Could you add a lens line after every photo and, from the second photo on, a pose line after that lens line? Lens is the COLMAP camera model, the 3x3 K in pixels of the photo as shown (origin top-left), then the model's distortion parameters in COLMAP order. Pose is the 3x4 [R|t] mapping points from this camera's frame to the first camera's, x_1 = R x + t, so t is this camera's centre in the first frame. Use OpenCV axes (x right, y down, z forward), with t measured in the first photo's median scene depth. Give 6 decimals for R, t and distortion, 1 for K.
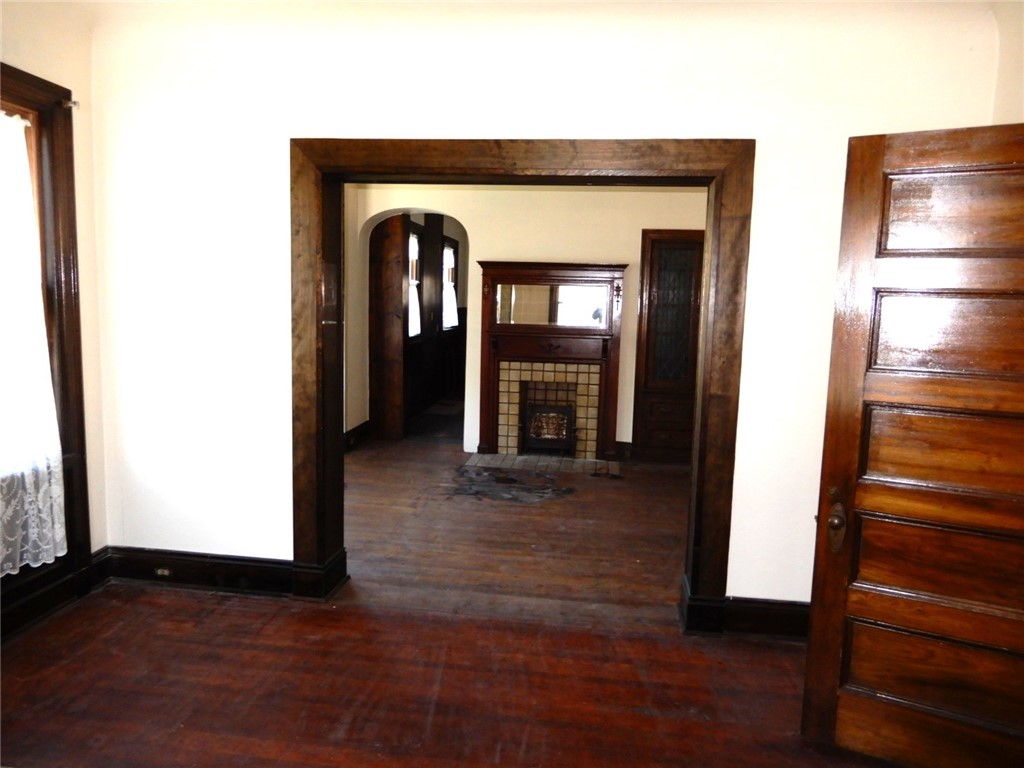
lens RADIAL K [[724.6, 0, 507.9], [0, 724.6, 389.1], [0, 0, 1]] dist [0.001521, 0.004457]
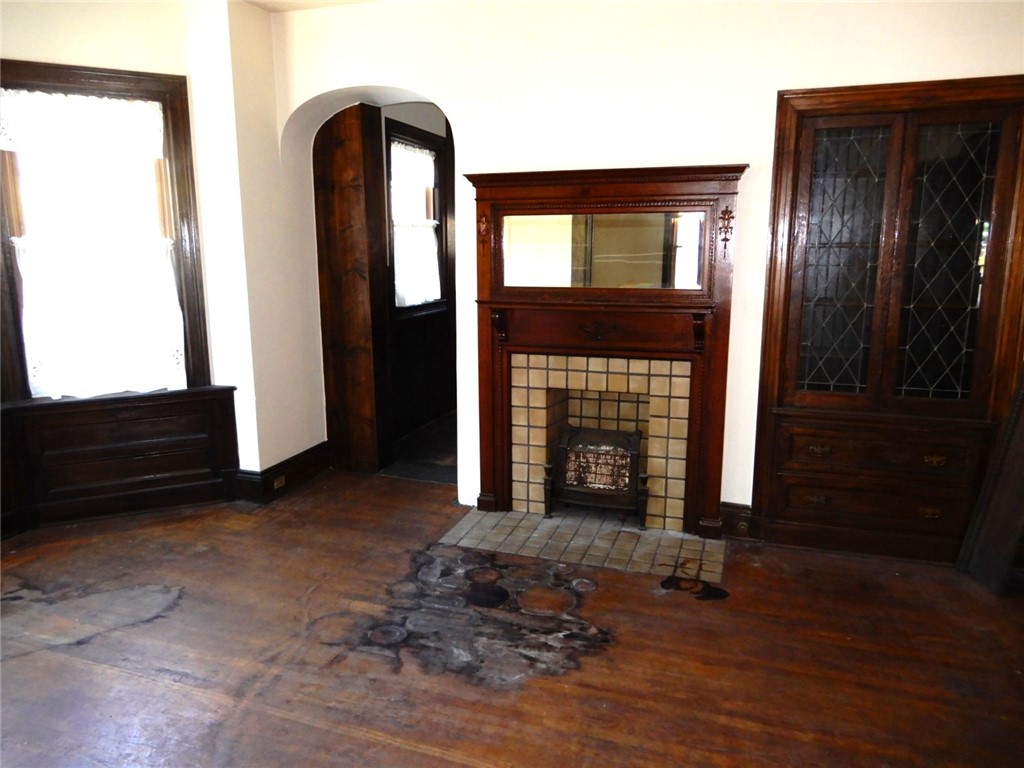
lens RADIAL K [[724.6, 0, 510.3], [0, 724.6, 386.0], [0, 0, 1]] dist [0.001521, 0.004457]
pose [[0.980800, 0.008331, -0.194839, 0.099199], [0.004136, 0.997974, 0.063494, -0.049174], [0.194973, -0.063081, 0.978778, 0.444420]]
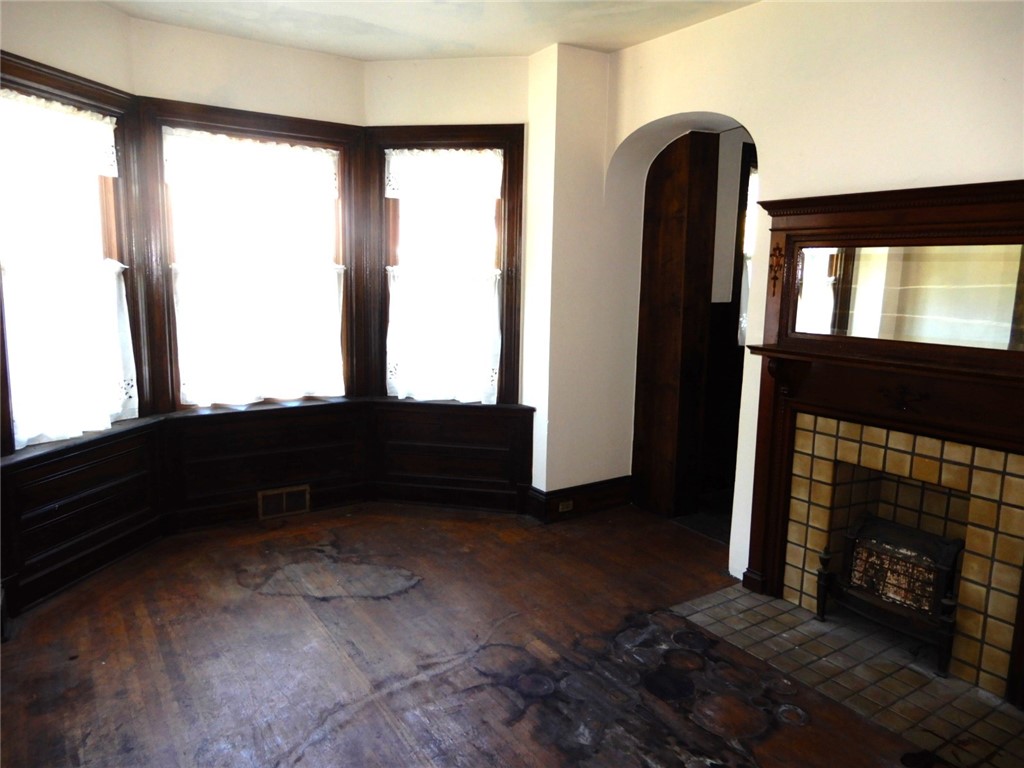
lens RADIAL K [[724.6, 0, 512.9], [0, 724.6, 387.6], [0, 0, 1]] dist [0.001521, 0.004457]
pose [[0.658836, 0.104594, -0.744980, 0.219116], [-0.095095, 0.993923, 0.055446, -0.063066], [0.746252, 0.034314, 0.664778, 0.547726]]
